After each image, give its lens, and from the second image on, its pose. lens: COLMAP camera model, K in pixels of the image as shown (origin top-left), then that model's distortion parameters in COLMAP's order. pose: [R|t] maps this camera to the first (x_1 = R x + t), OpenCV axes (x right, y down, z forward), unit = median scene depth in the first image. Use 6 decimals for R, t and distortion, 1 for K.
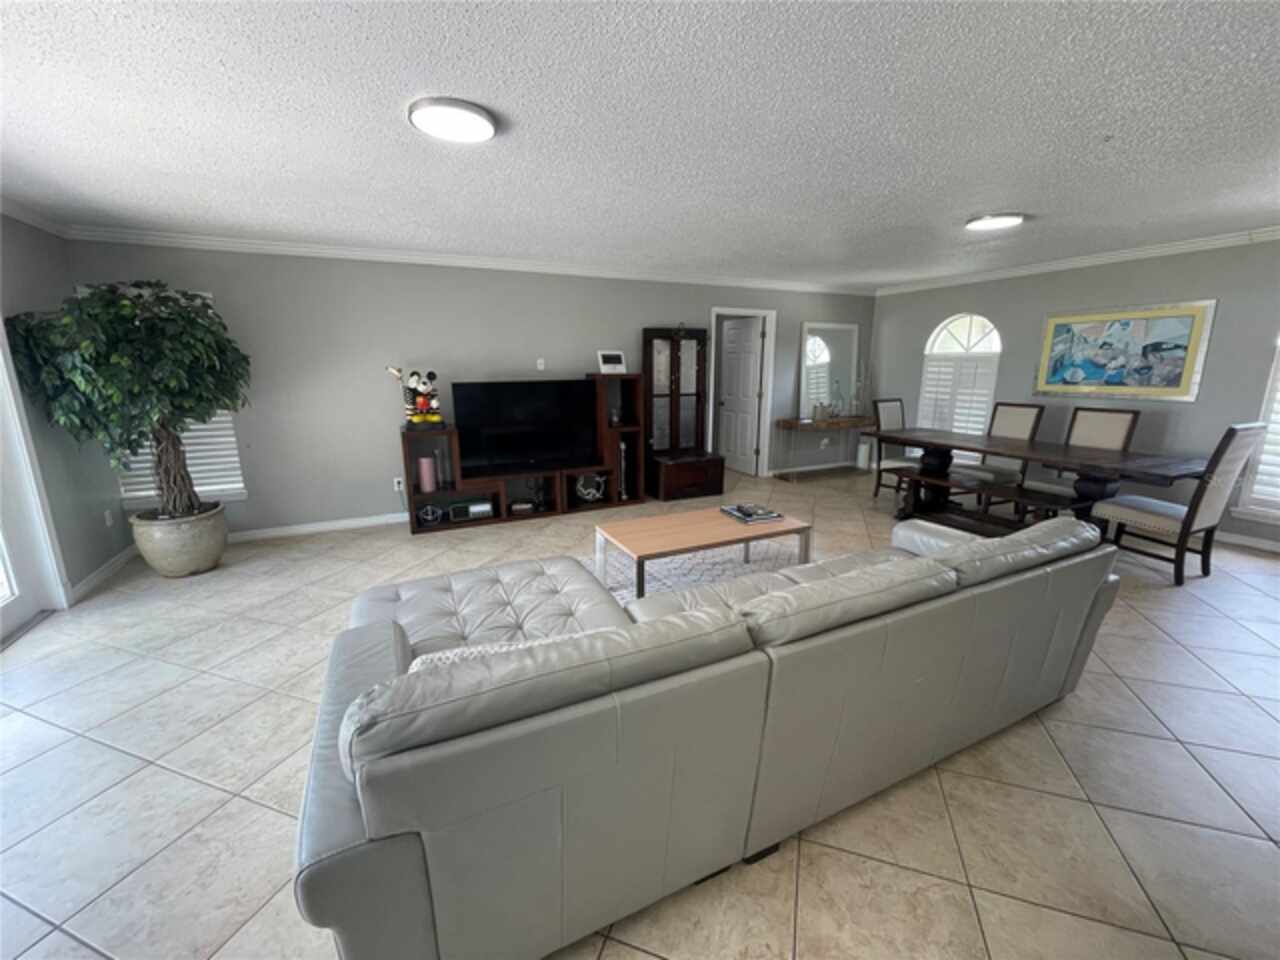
lens RADIAL K [[516.0, 0, 633.1], [0, 516.0, 477.1], [0, 0, 1]] dist [-0.003406, 0.002150]
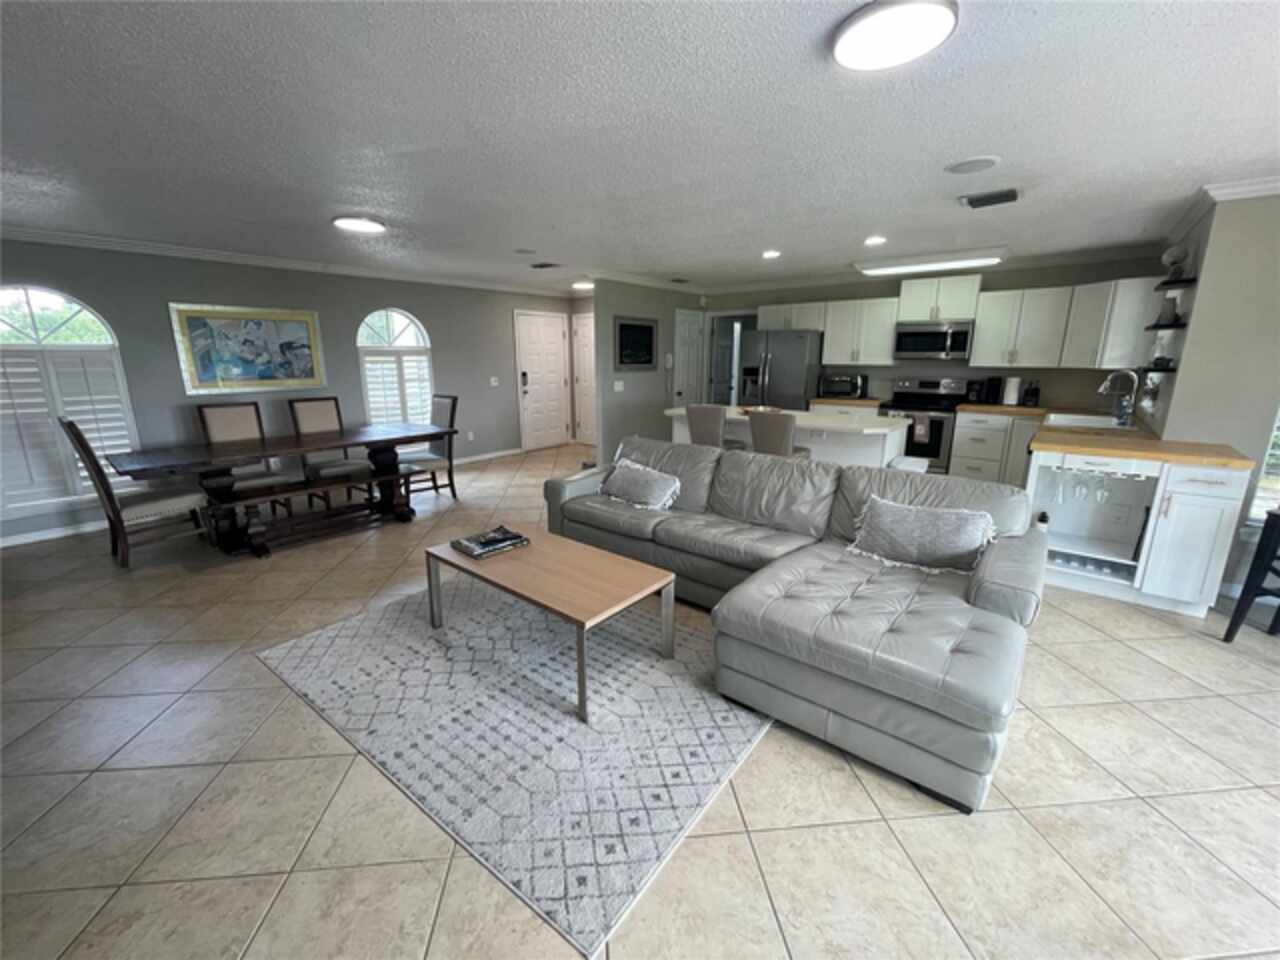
lens RADIAL K [[516.0, 0, 629.2], [0, 516.0, 478.2], [0, 0, 1]] dist [-0.003406, 0.002150]
pose [[-0.427066, -0.206359, 0.880358, -0.398000], [0.194811, 0.929748, 0.312439, -0.166642], [-0.882985, 0.304935, -0.356863, 0.738208]]
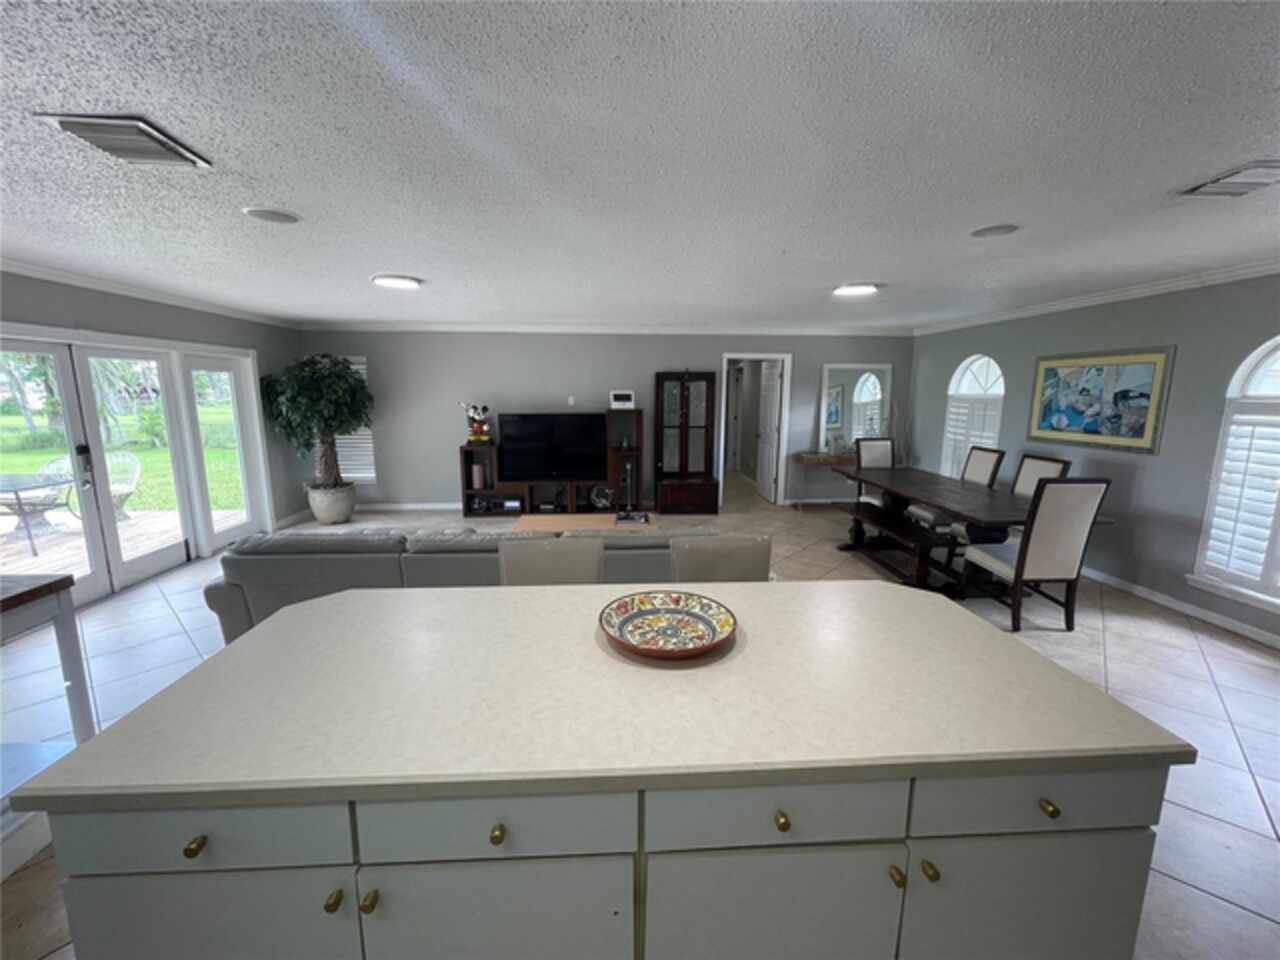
lens RADIAL K [[516.0, 0, 631.3], [0, 516.0, 476.9], [0, 0, 1]] dist [-0.003406, 0.002150]
pose [[0.927737, 0.069720, -0.366665, 0.483265], [-0.086802, 0.995765, -0.030285, 0.001628], [0.363000, 0.059924, 0.929860, -0.164601]]
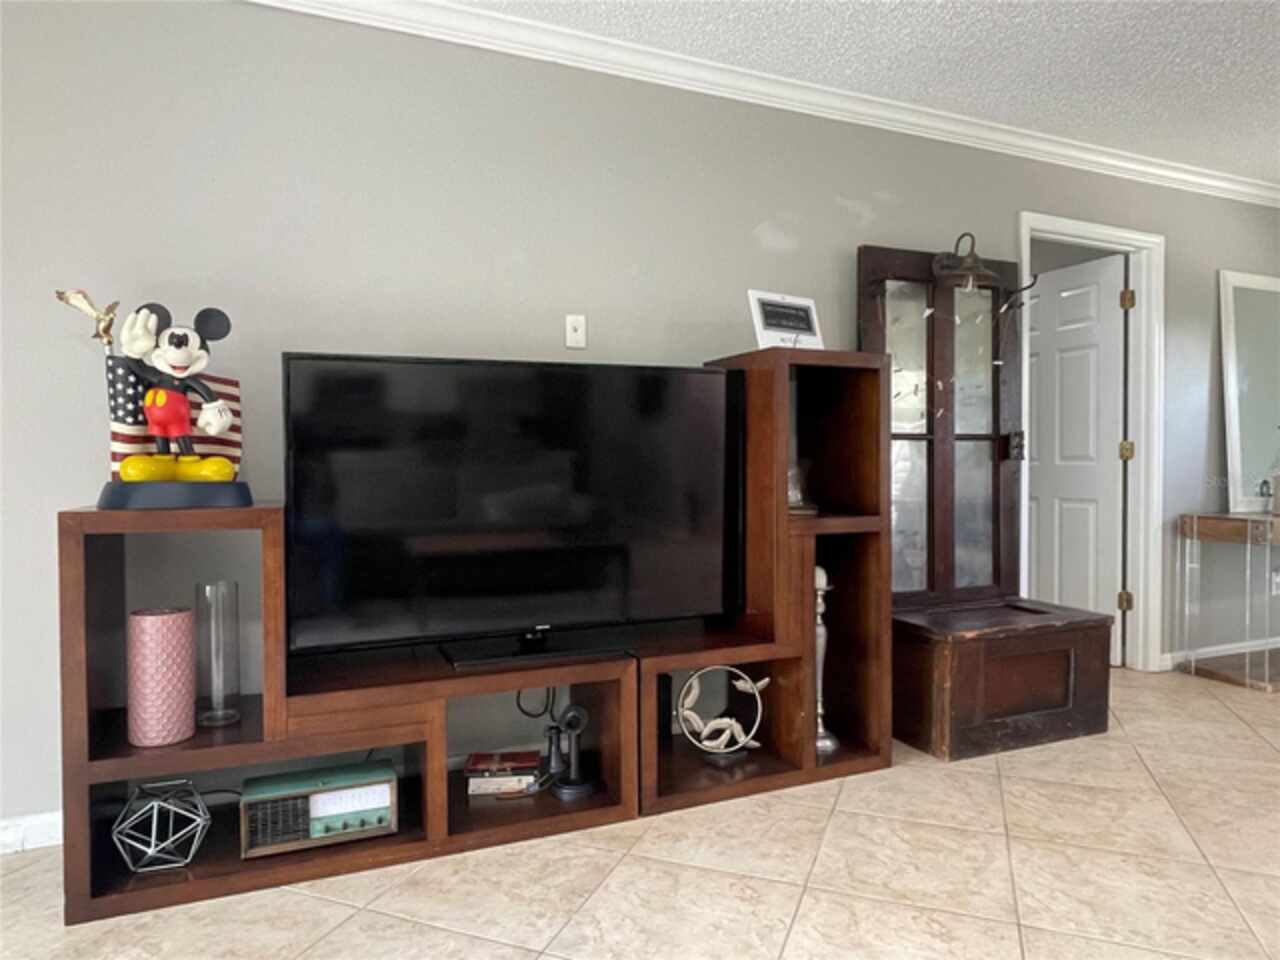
lens RADIAL K [[806.1, 0, 627.2], [0, 806.1, 474.4], [0, 0, 1]] dist [-0.014987, -0.004958]
pose [[0.998973, 0.000290, -0.045319, -0.127808], [-0.009612, 0.978589, -0.205599, -0.022608], [0.044289, 0.205823, 0.977586, 0.539505]]
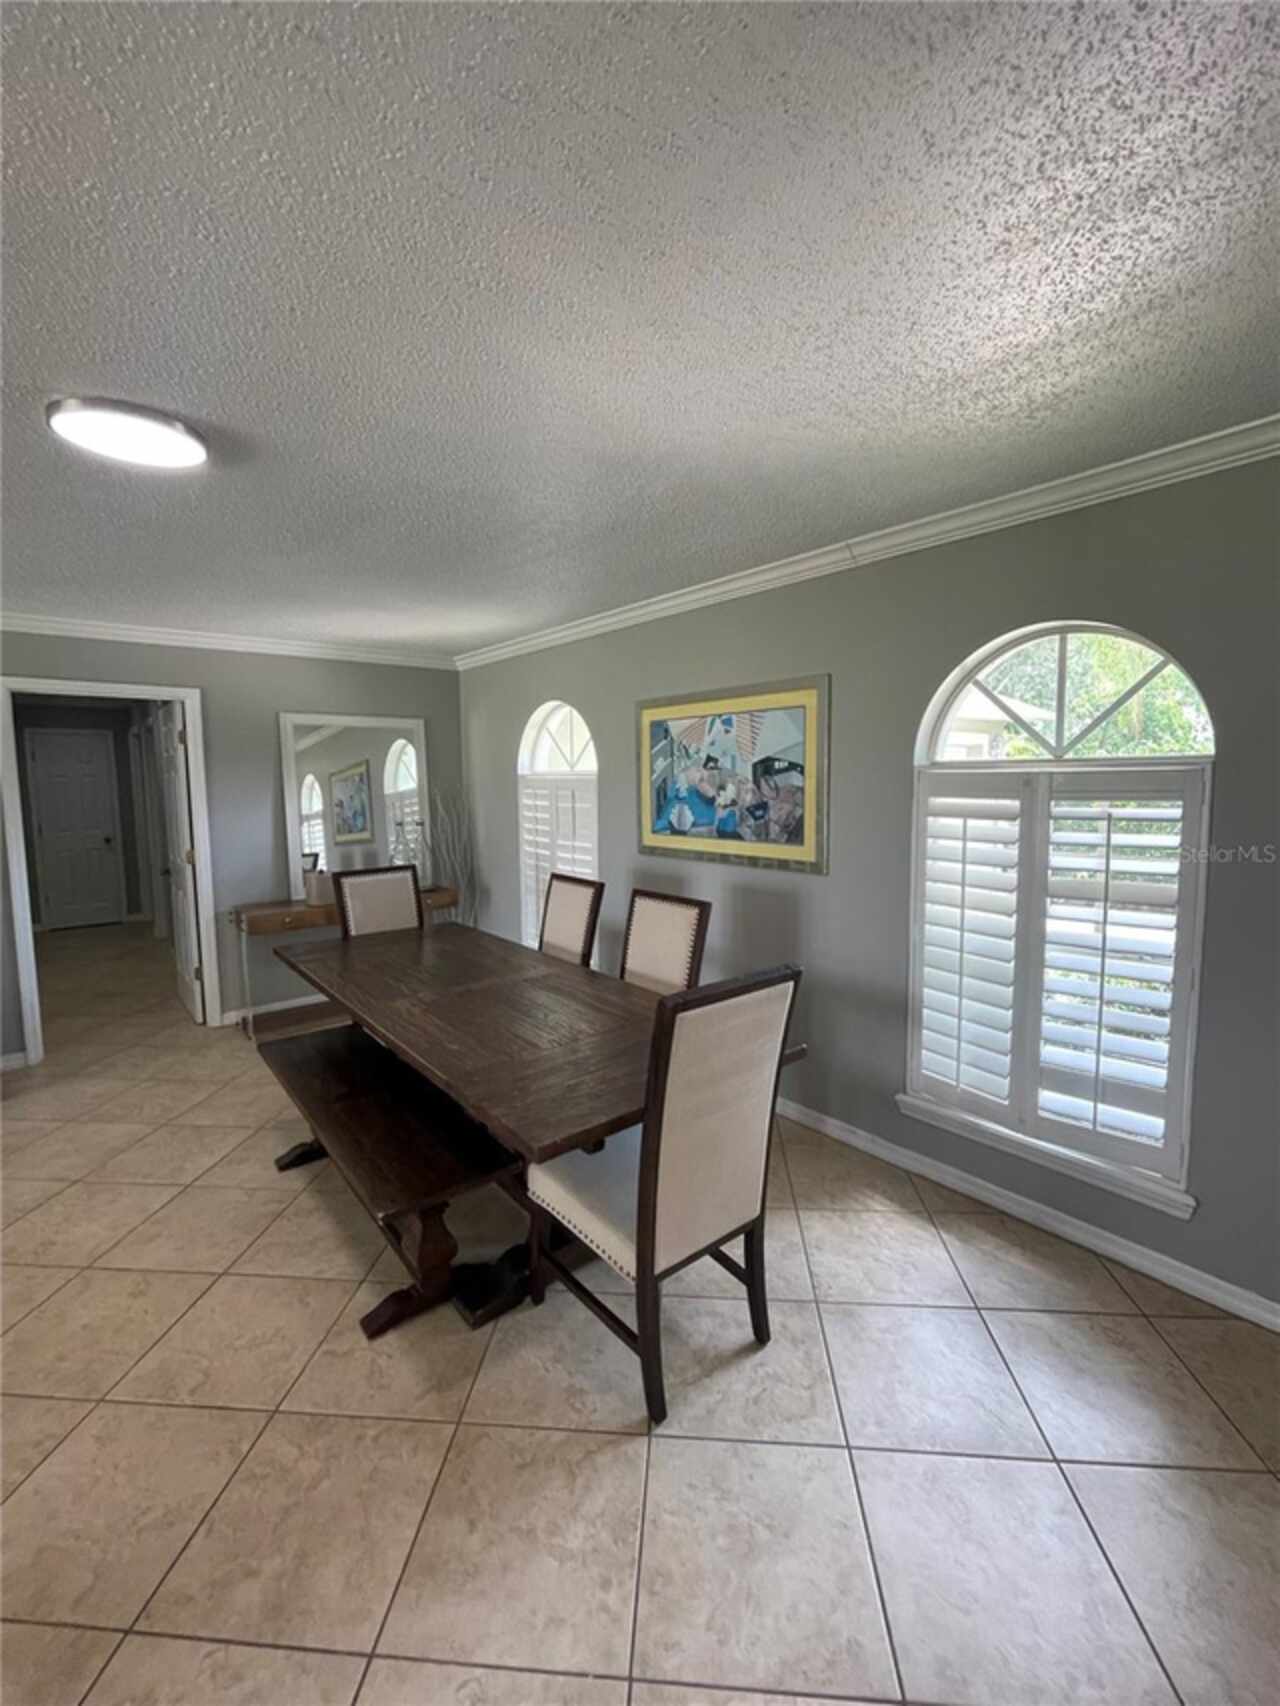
lens RADIAL K [[726.3, 0, 642.6], [0, 726.3, 845.9], [0, 0, 1]] dist [0.020986, -0.000269]
pose [[0.966436, -0.029301, 0.255231, 0.636529], [0.059723, 0.991881, -0.112271, -0.090418], [-0.249870, 0.123746, 0.960340, 0.314271]]
